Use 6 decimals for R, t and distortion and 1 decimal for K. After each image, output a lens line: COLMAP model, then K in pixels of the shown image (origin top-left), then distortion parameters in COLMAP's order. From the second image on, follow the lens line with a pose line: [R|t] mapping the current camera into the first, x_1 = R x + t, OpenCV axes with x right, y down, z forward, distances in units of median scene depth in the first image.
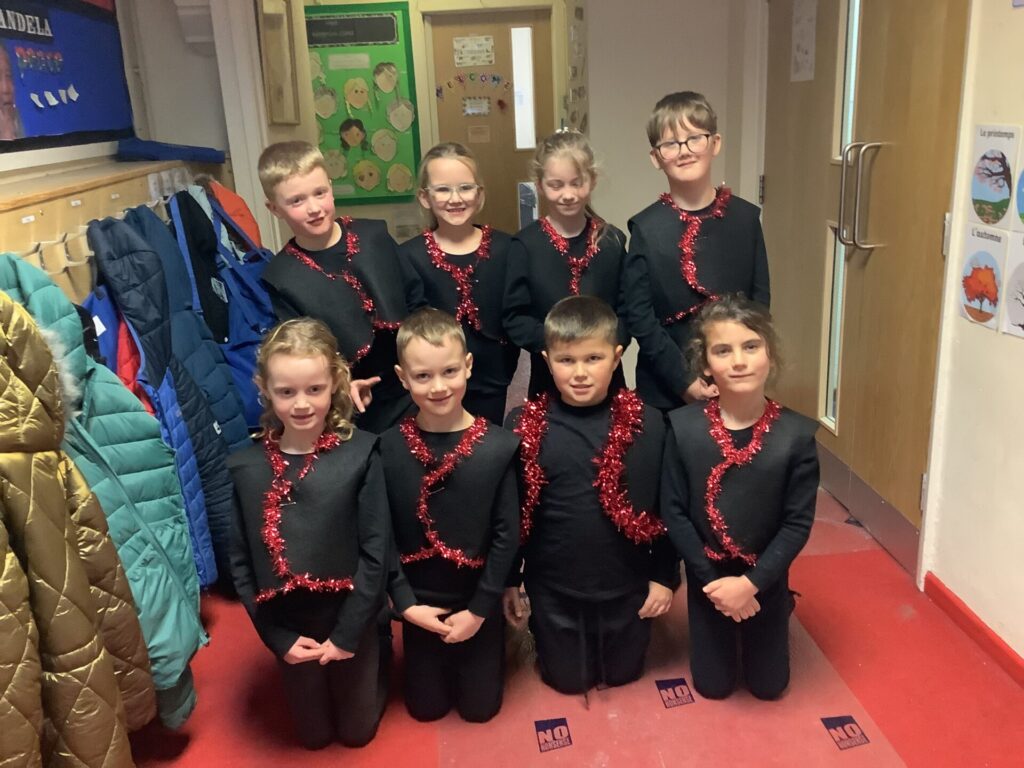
lens RADIAL K [[921.8, 0, 512.0], [0, 921.8, 384.0], [0, 0, 1]] dist [0.055168, -0.115111]
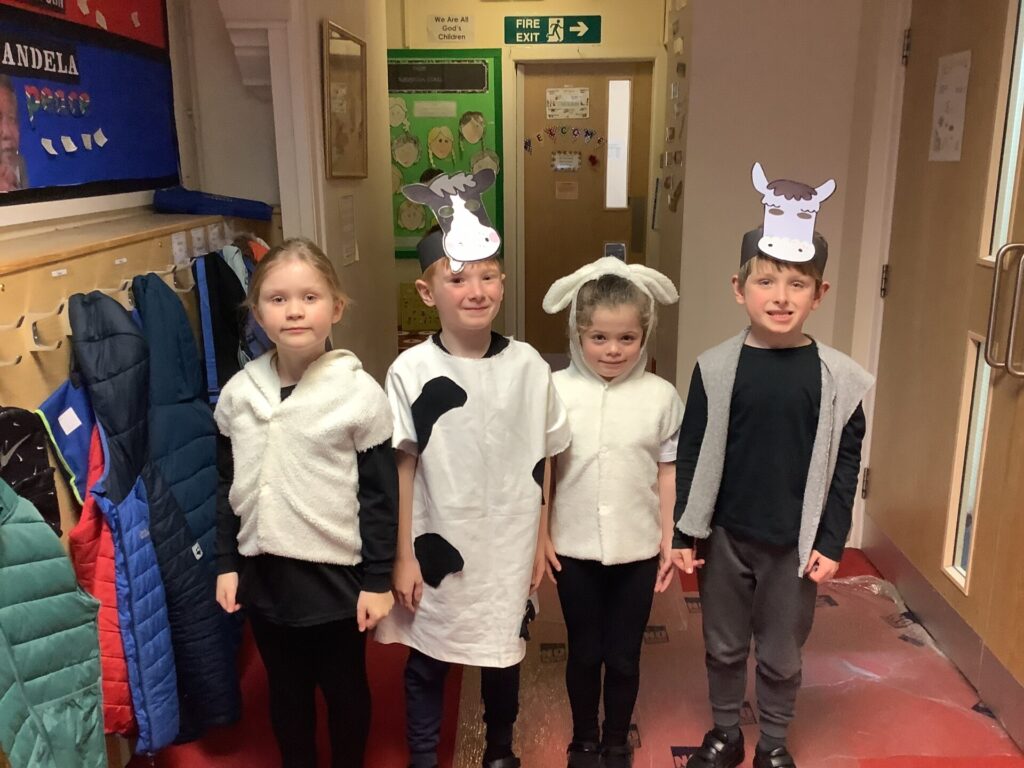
lens RADIAL K [[926.6, 0, 507.7], [0, 926.6, 382.6], [0, 0, 1]] dist [0.072373, -0.134036]
pose [[0.992880, 0.069622, -0.096654, 0.019092], [-0.074071, 0.996316, -0.043218, -0.065594], [0.093289, 0.050070, 0.994379, 0.143821]]
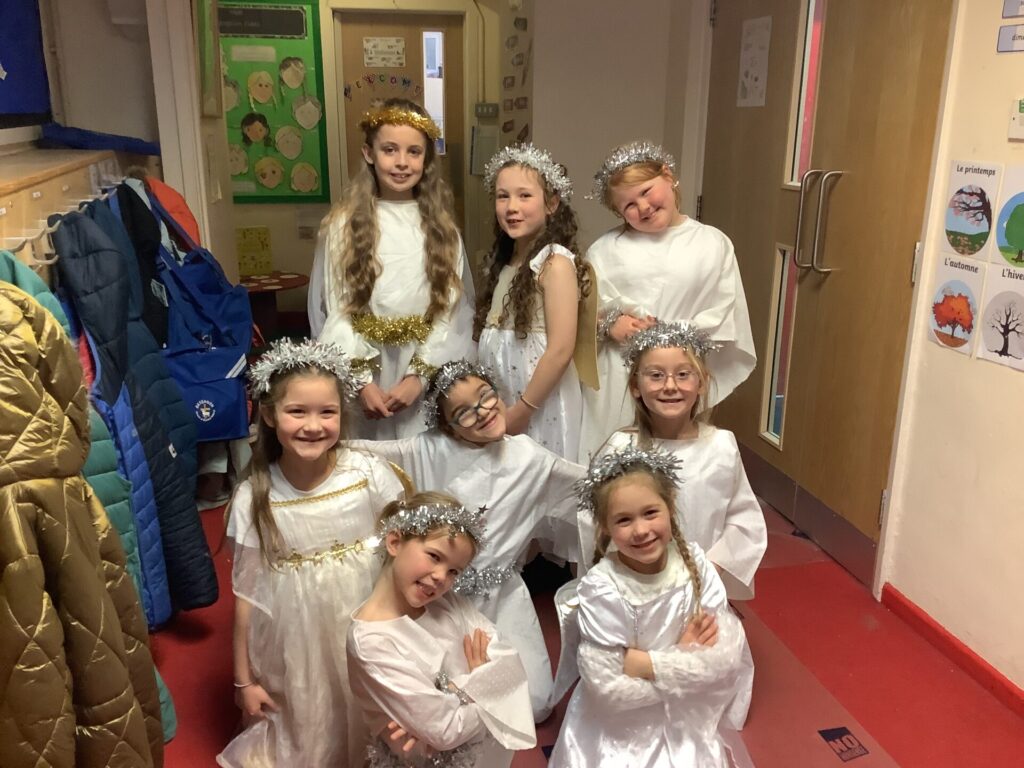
lens RADIAL K [[921.8, 0, 512.0], [0, 921.8, 384.0], [0, 0, 1]] dist [0.055168, -0.115111]
pose [[0.987721, 0.014776, 0.155529, -0.110700], [-0.013939, 0.999882, -0.006467, -0.007818], [-0.155606, 0.004219, 0.987810, 0.024911]]
